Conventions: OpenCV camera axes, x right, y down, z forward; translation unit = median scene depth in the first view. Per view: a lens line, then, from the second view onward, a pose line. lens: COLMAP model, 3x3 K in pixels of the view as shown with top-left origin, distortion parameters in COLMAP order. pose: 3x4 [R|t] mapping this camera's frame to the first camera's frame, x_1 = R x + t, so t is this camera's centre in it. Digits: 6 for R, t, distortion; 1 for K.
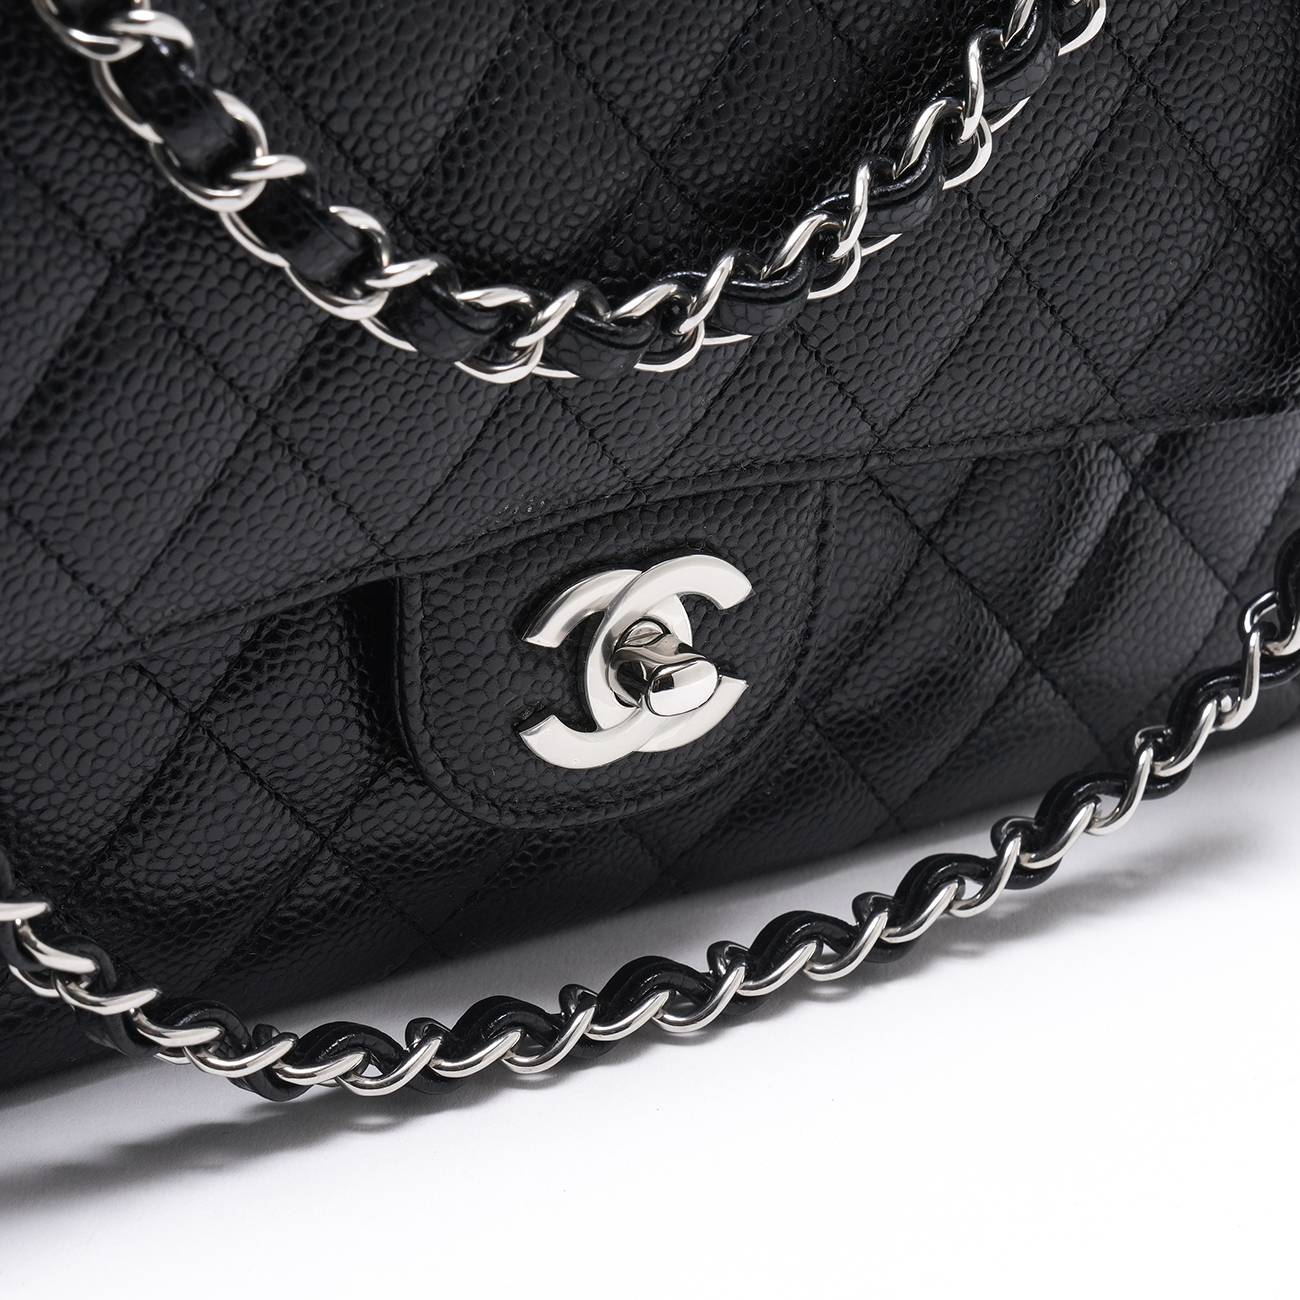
lens RADIAL K [[7358.7, 0, 655.3], [0, 7358.7, 649.9], [0, 0, 1]] dist [0.569813, 0.000000]
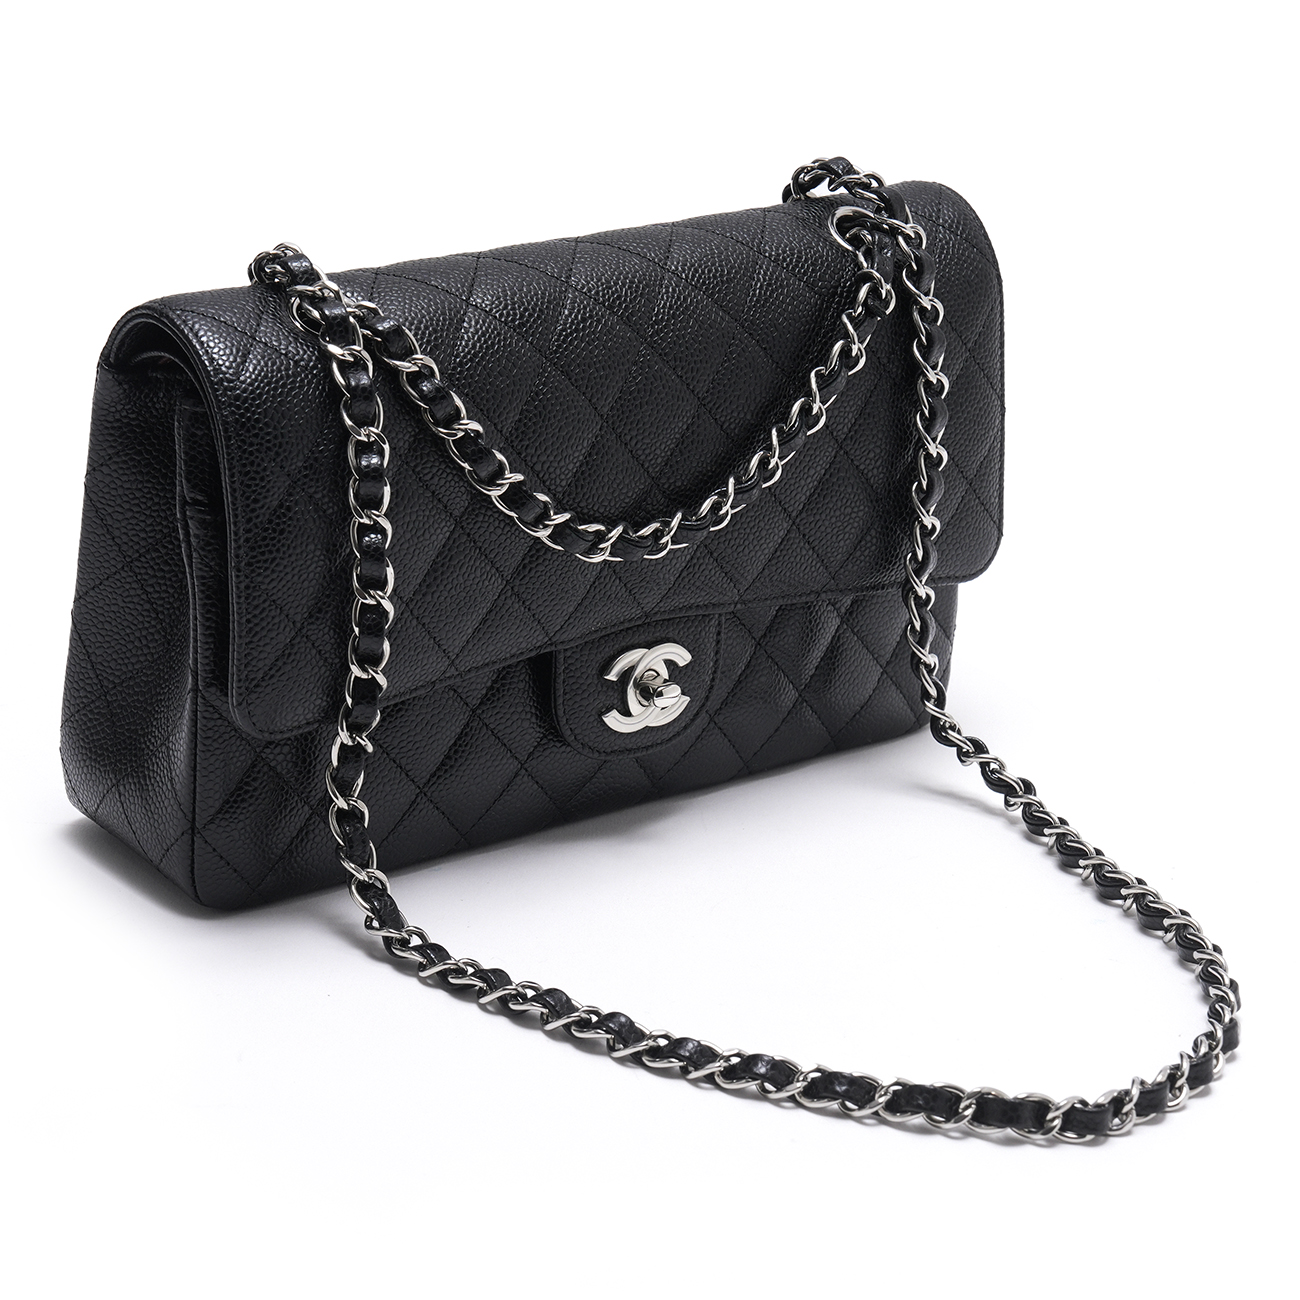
lens RADIAL K [[7358.7, 0, 648.5], [0, 7358.7, 650.4], [0, 0, 1]] dist [0.569813, 0.000000]
pose [[0.997897, -0.031484, 0.056661, -0.143121], [0.035777, 0.996434, -0.076421, 0.179844], [-0.054053, 0.078287, 0.995464, -1.471137]]
